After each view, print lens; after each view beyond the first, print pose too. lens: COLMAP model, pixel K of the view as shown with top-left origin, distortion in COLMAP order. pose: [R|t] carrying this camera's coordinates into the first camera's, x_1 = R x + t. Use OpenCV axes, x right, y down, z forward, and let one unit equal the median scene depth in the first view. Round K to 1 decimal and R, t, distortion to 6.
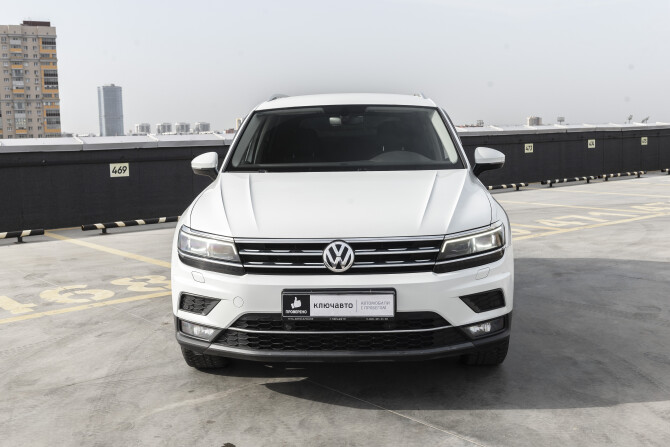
lens RADIAL K [[791.7, 0, 335.0], [0, 791.7, 223.5], [0, 0, 1]] dist [-0.002385, -0.012337]
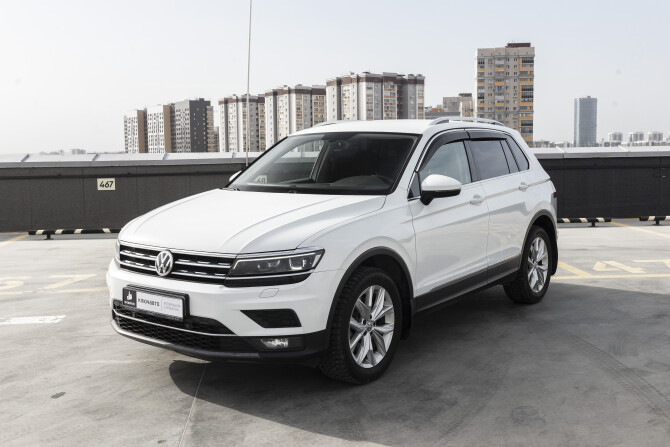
lens RADIAL K [[716.3, 0, 335.0], [0, 716.3, 223.5], [0, 0, 1]] dist [-0.015116, -0.022045]
pose [[0.821246, 0.073608, -0.565807, 0.827977], [-0.072909, 0.997053, 0.023886, -0.063782], [0.565897, 0.021636, 0.824192, 0.235972]]
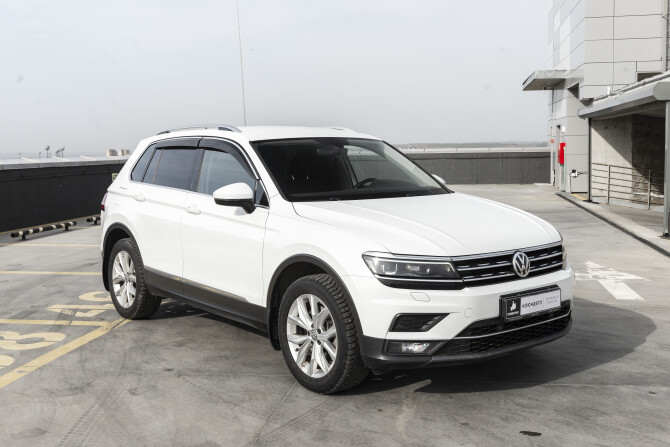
lens RADIAL K [[755.8, 0, 335.0], [0, 755.8, 223.5], [0, 0, 1]] dist [-0.013683, -0.008911]
pose [[0.756153, -0.054742, 0.652101, -0.949465], [0.076626, 0.997047, -0.005153, -0.035930], [-0.649893, 0.053864, 0.758114, 0.300128]]
